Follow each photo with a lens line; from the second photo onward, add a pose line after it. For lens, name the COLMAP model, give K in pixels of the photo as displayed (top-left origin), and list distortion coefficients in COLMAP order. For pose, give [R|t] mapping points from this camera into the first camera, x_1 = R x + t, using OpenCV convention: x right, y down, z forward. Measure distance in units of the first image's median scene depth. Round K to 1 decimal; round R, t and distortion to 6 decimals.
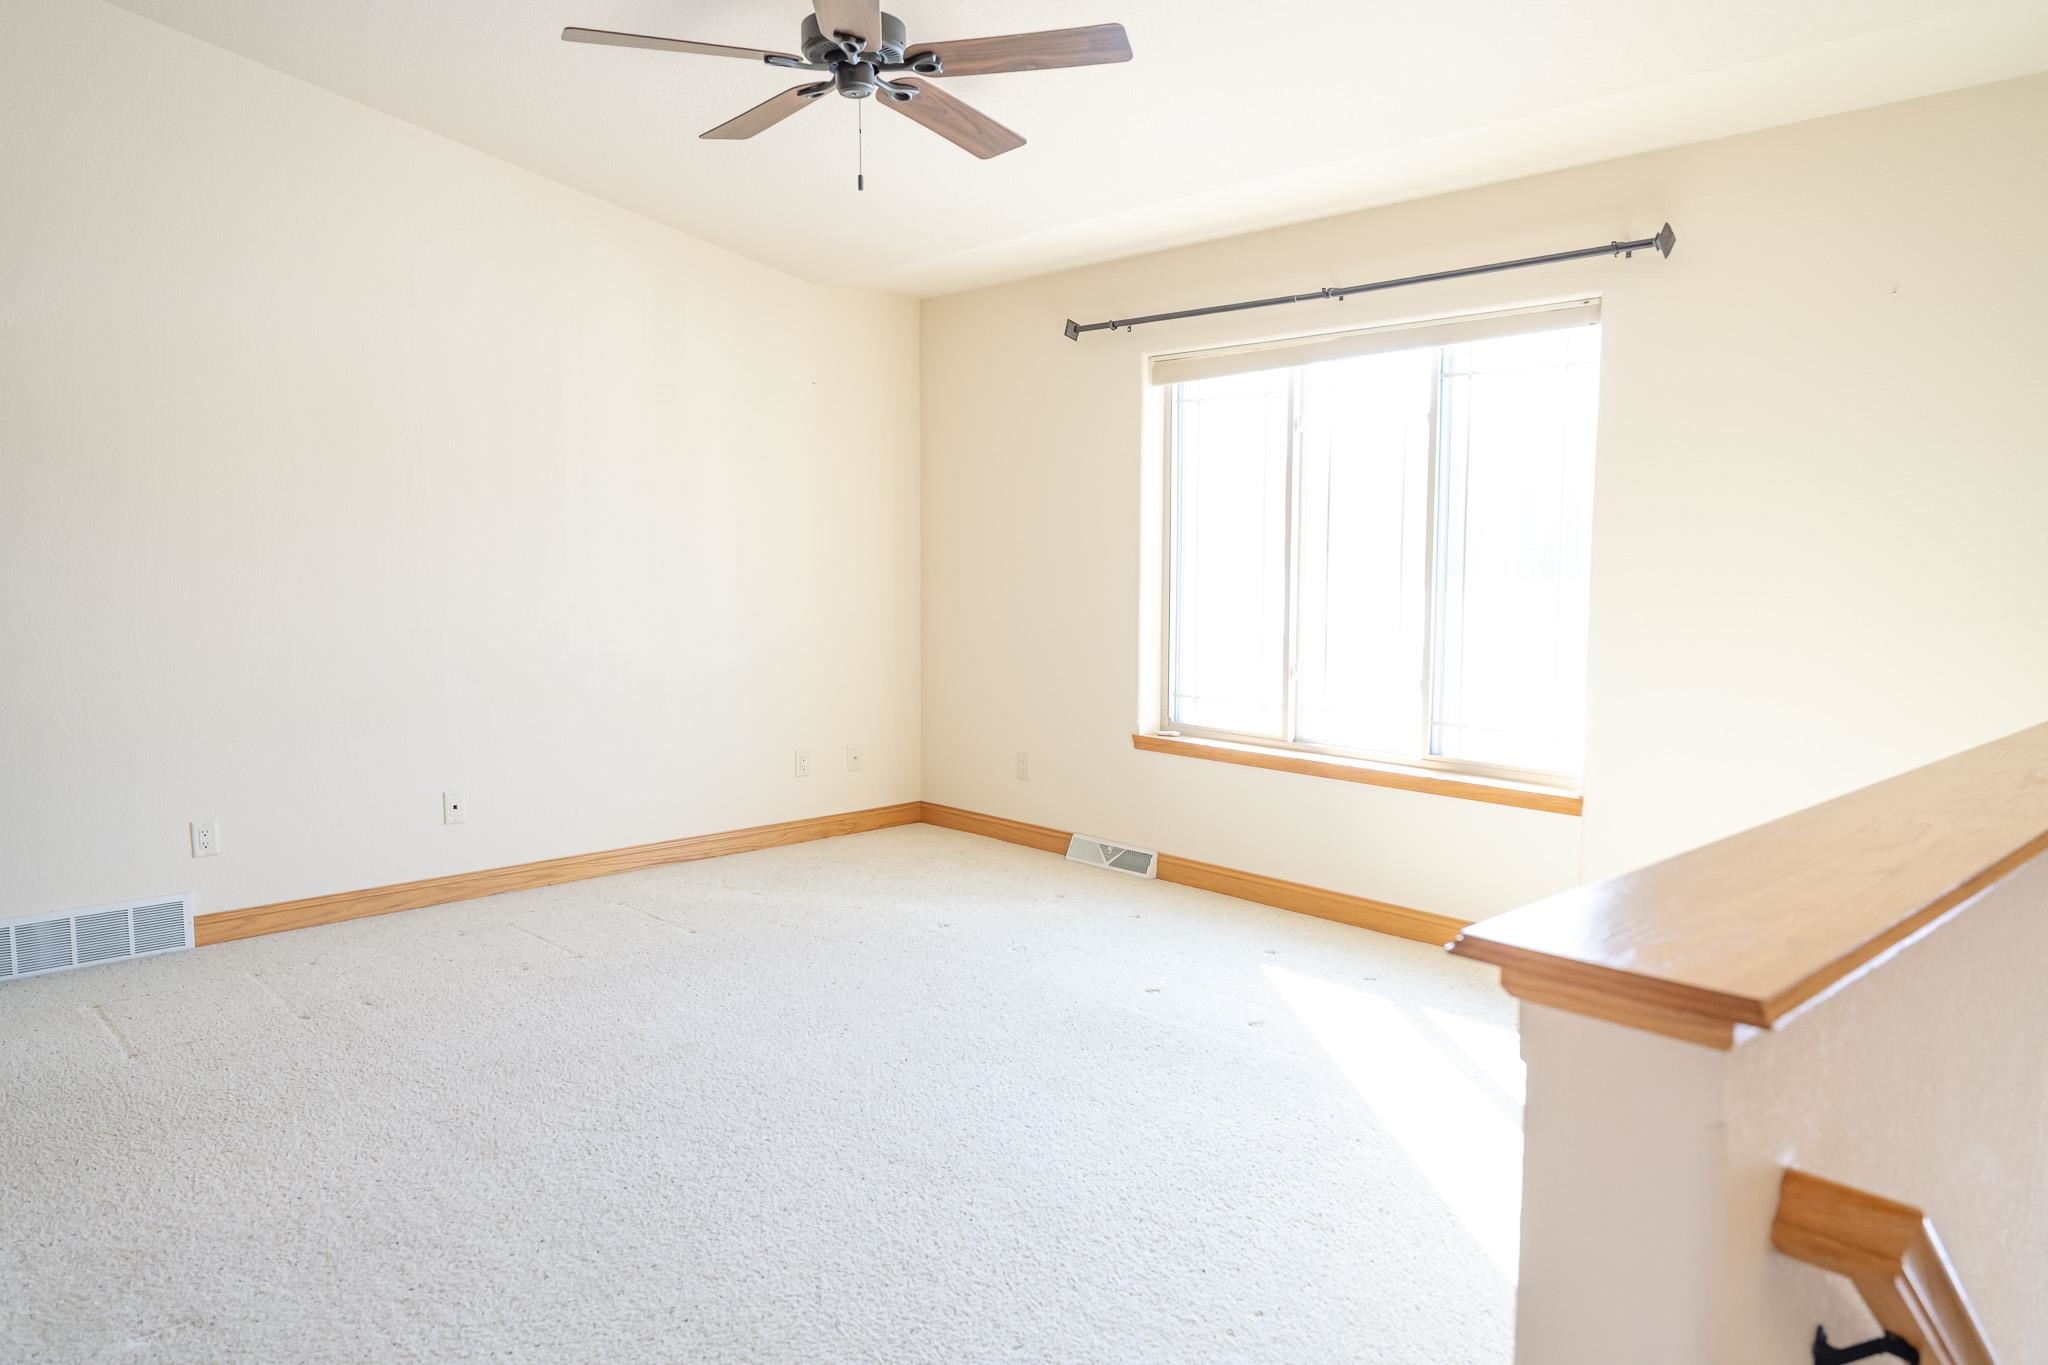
lens RADIAL K [[1372.1, 0, 1027.9], [0, 1372.1, 689.3], [0, 0, 1]] dist [0.002350, -0.004071]
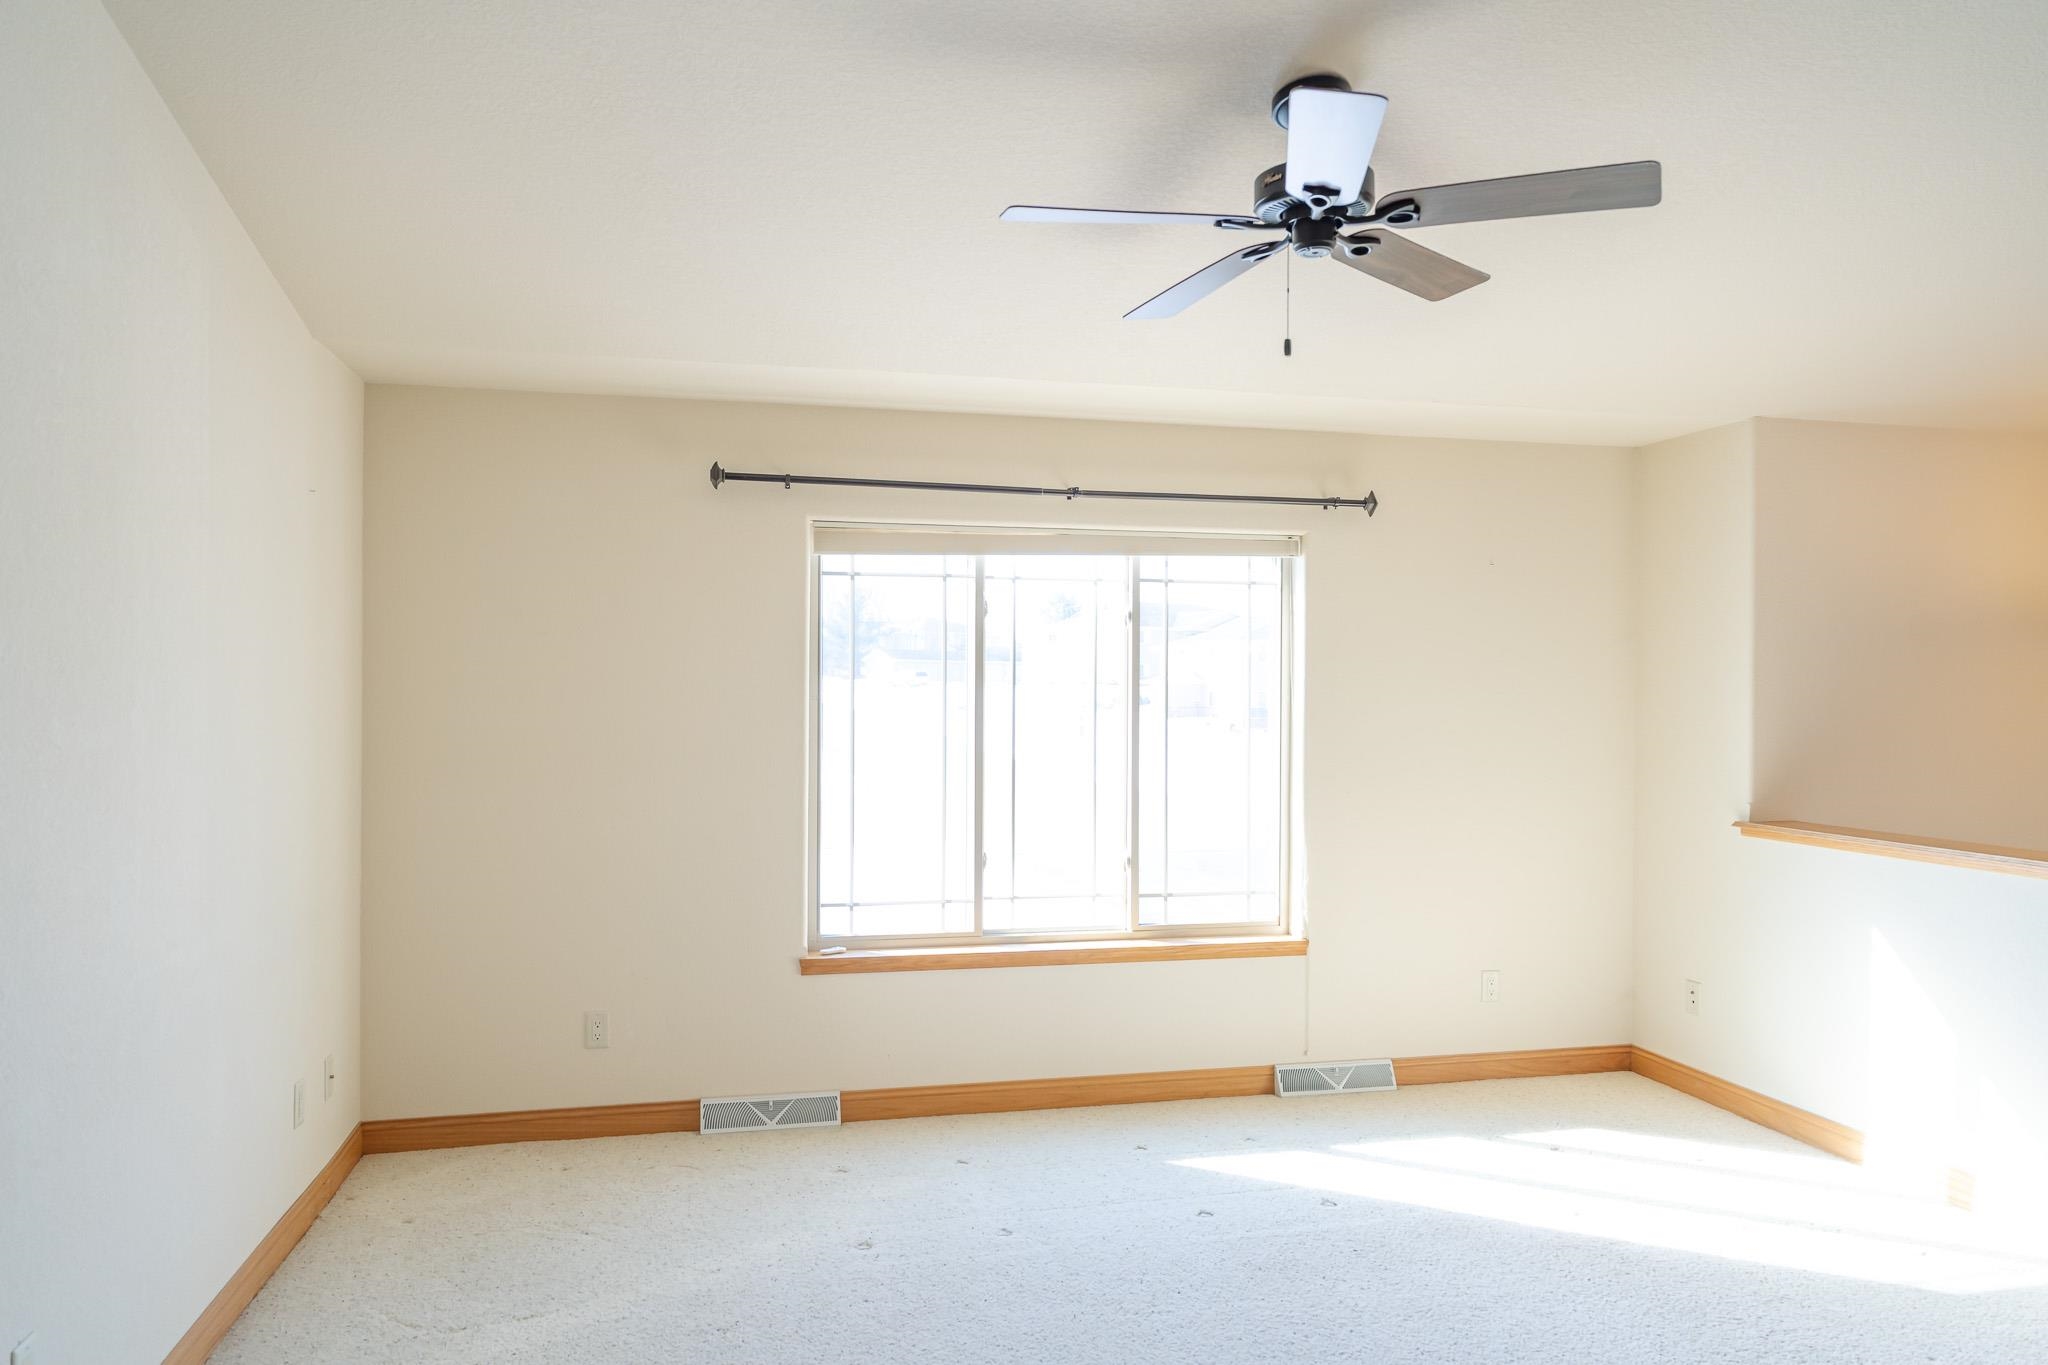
lens RADIAL K [[1372.1, 0, 1025.0], [0, 1372.1, 694.8], [0, 0, 1]] dist [0.002350, -0.004071]
pose [[0.500137, 0.000449, 0.865946, -0.702971], [0.089704, 0.994593, -0.052326, -0.086322], [-0.861287, 0.103849, 0.497393, 0.535147]]
